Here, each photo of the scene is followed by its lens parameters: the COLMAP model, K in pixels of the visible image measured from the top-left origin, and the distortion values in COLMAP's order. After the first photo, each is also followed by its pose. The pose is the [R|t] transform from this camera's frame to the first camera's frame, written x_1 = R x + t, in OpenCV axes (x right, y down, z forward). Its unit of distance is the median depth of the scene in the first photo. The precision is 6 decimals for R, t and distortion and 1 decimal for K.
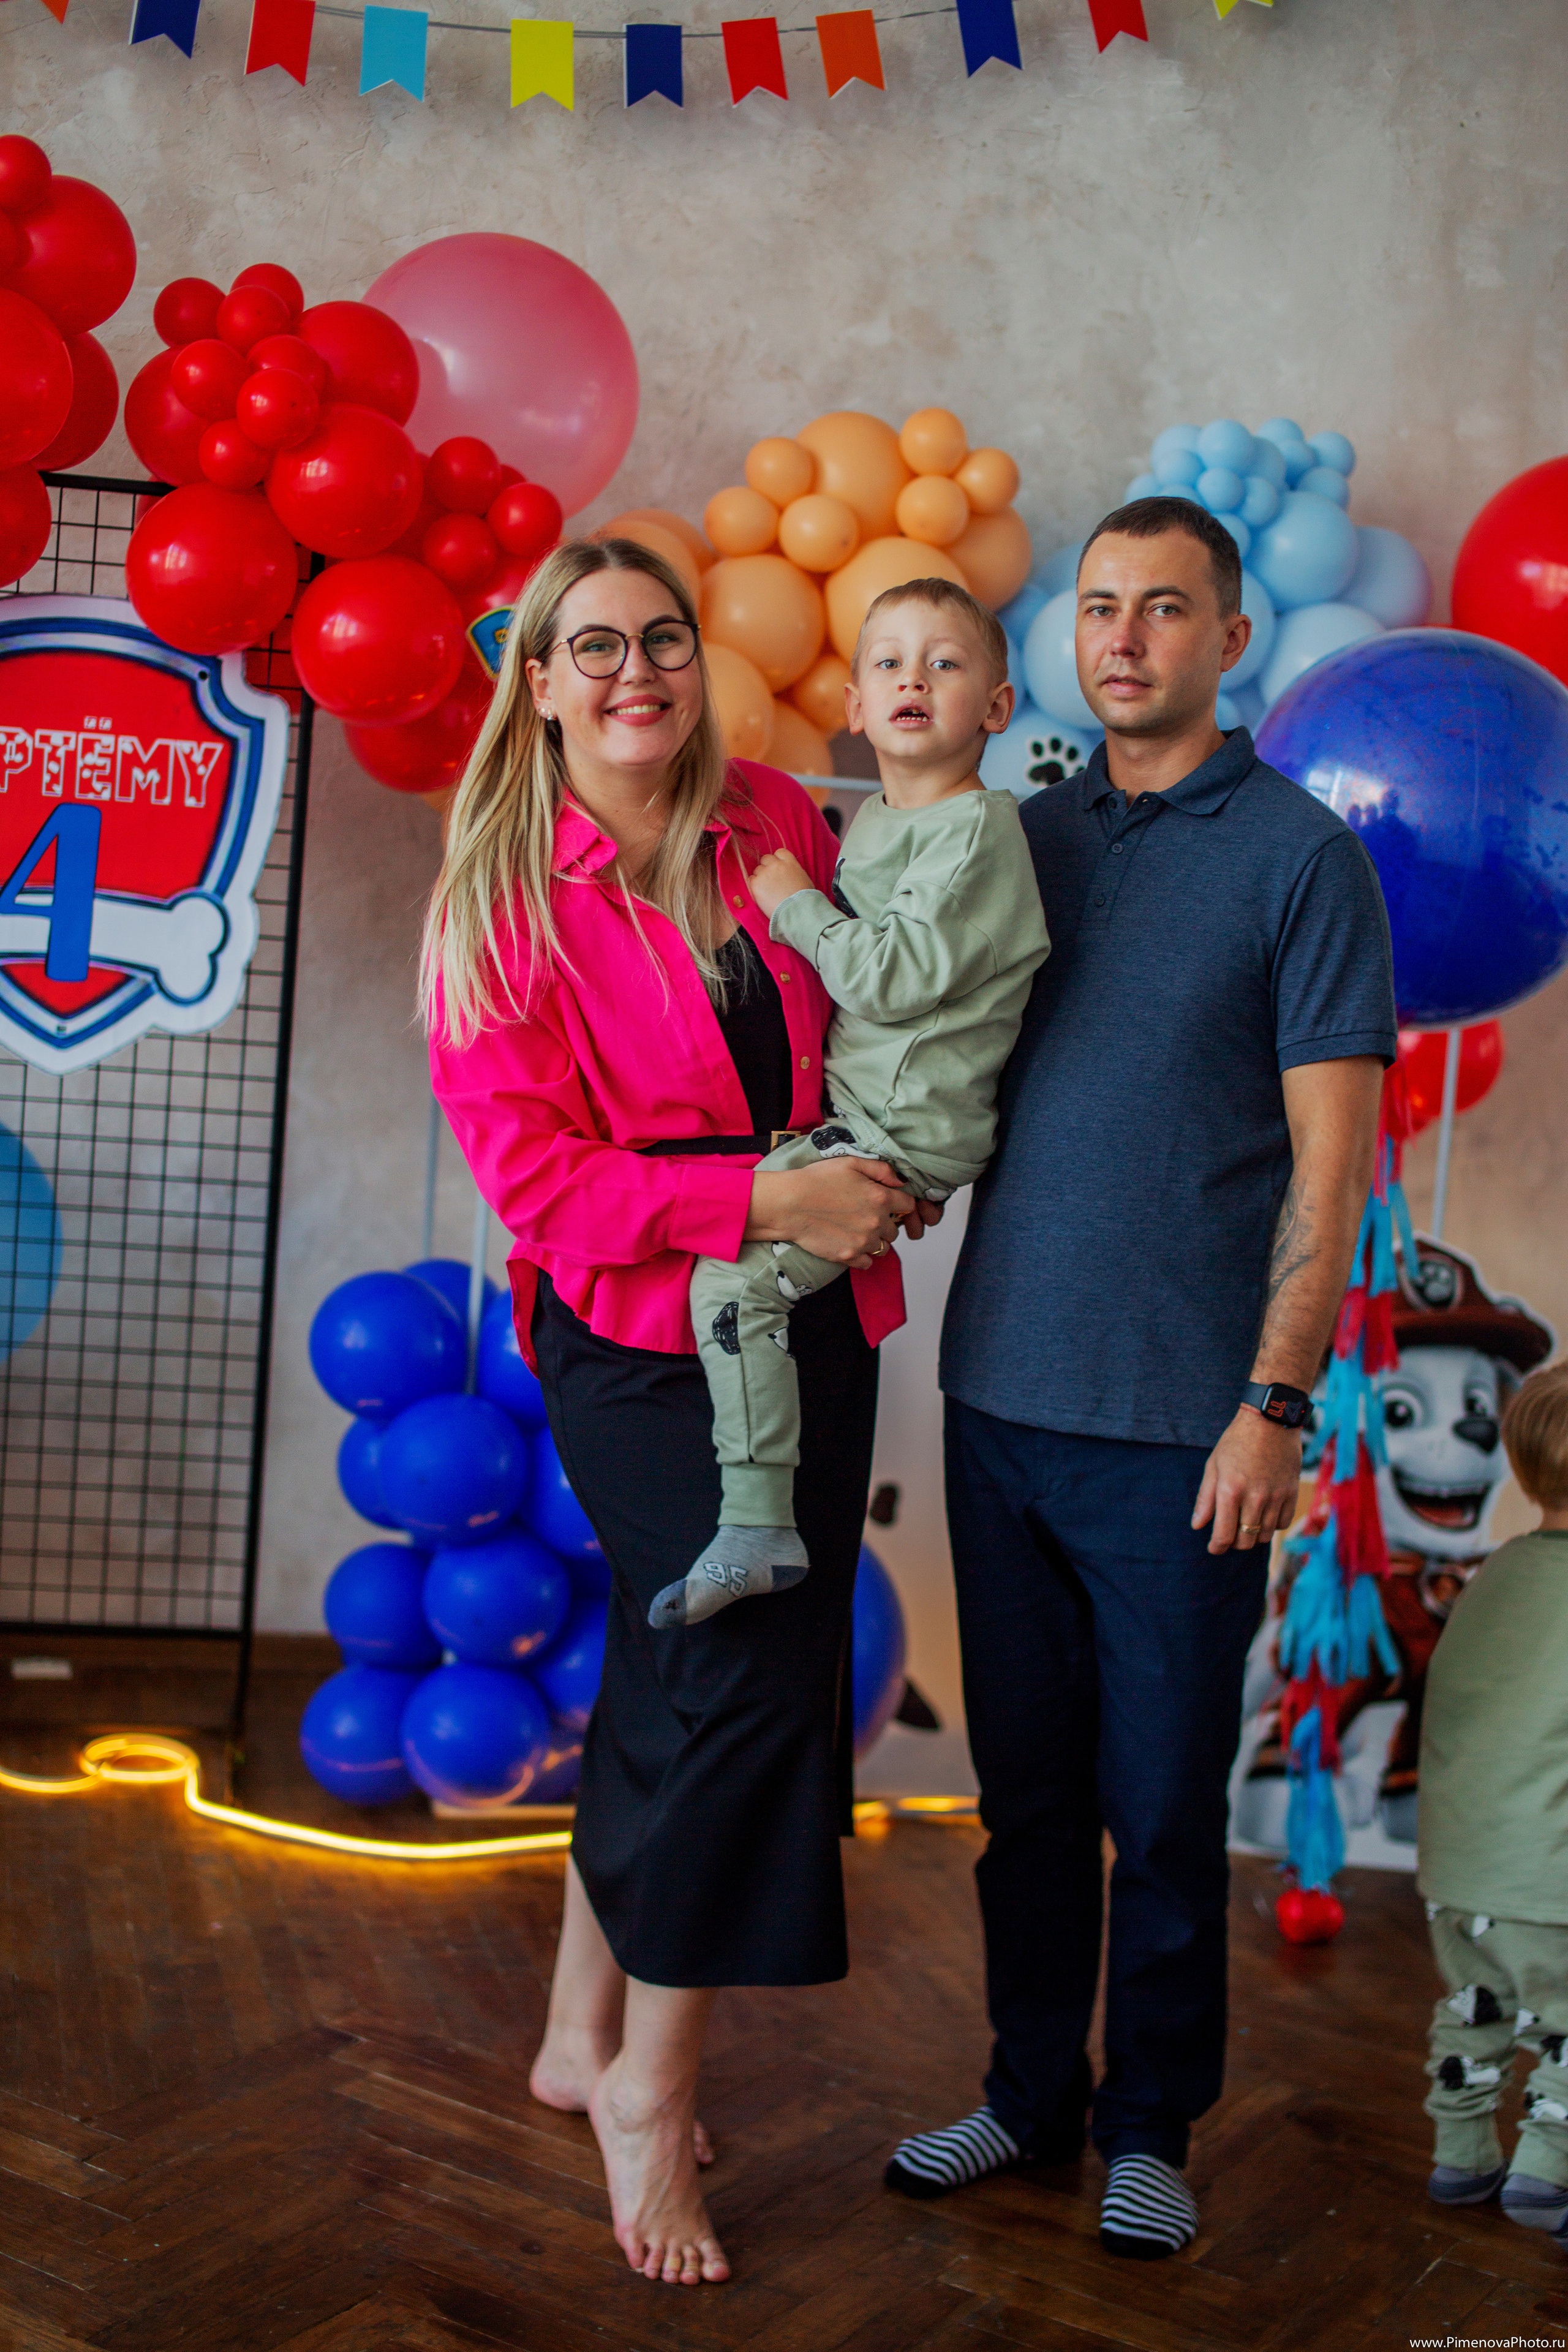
lens RADIAL K [[3222.5, 0, 796.4], [0, 3222.5, 1183.5], [0, 0, 1]] dist [-0.085943, 0.000000]
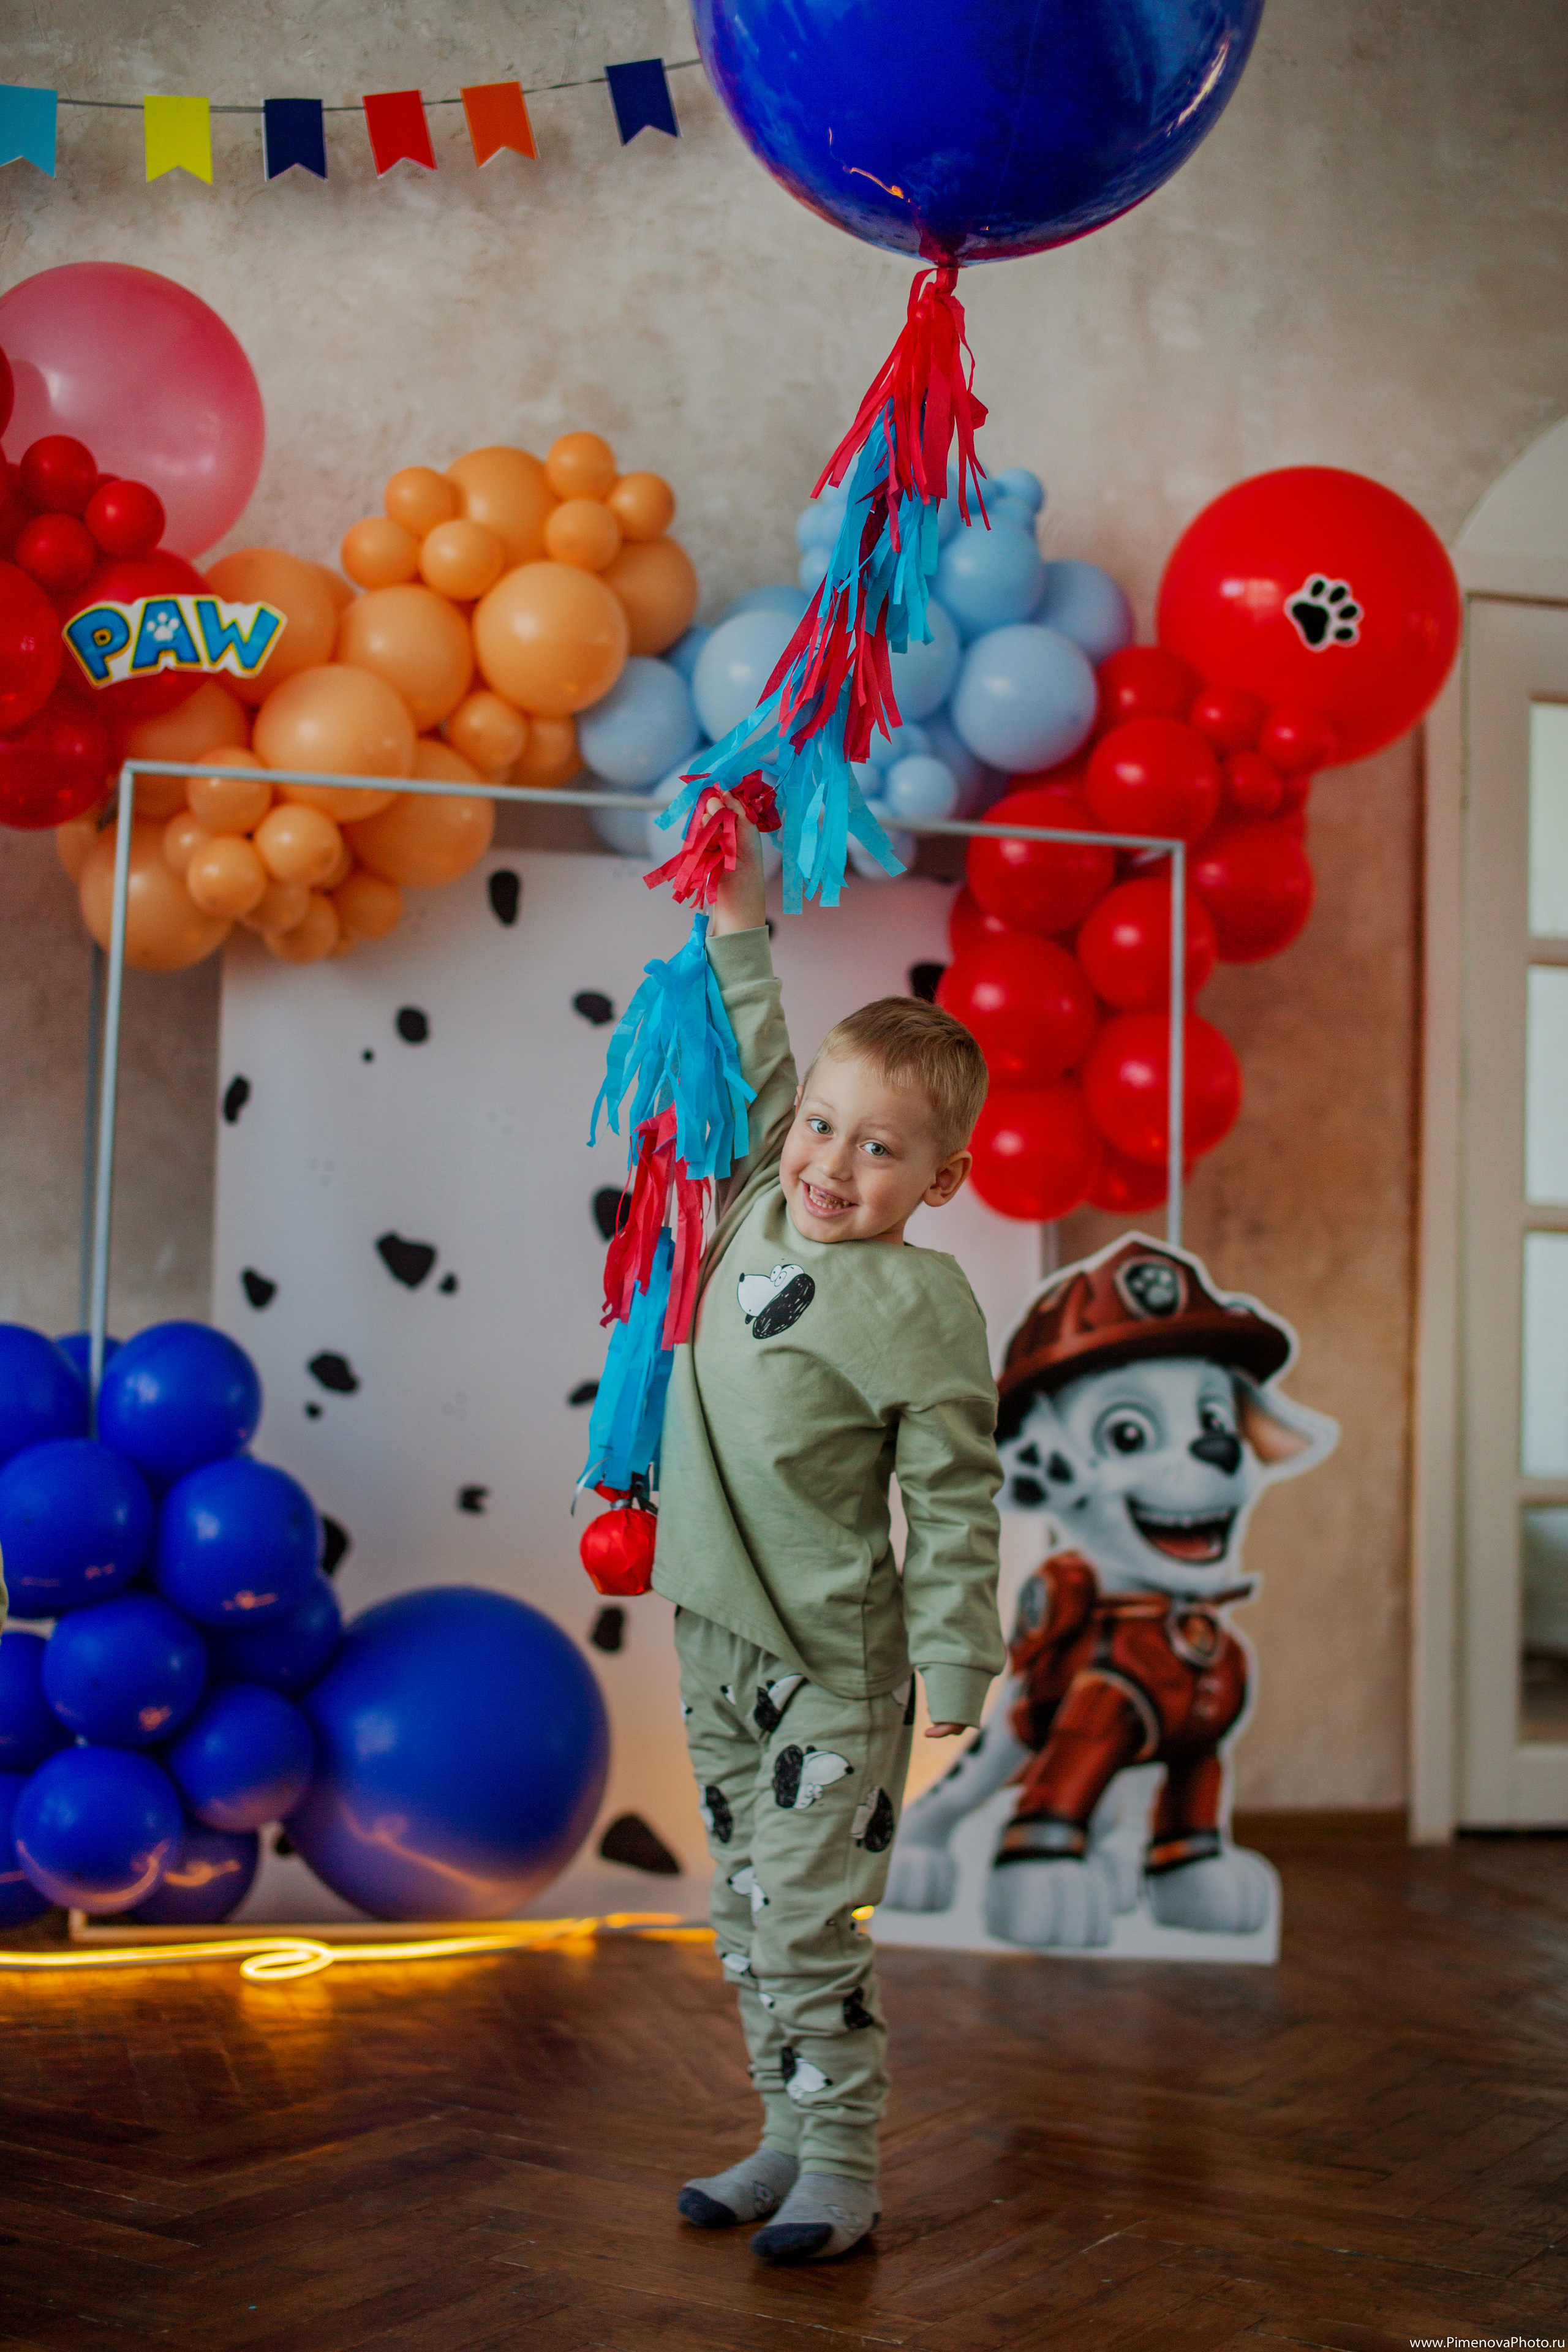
lens RADIAL K [[3222.5, 0, 796.7], [0, 3222.5, 1170.1], [0, 0, 1]] dist [-0.085943, 0.000000]
pose [[0.998501, -0.054625, 0.003400, 0.098802], [0.054402, 0.983794, -0.170850, 0.152987], [0.005987, 0.170779, 0.985291, 0.098043]]
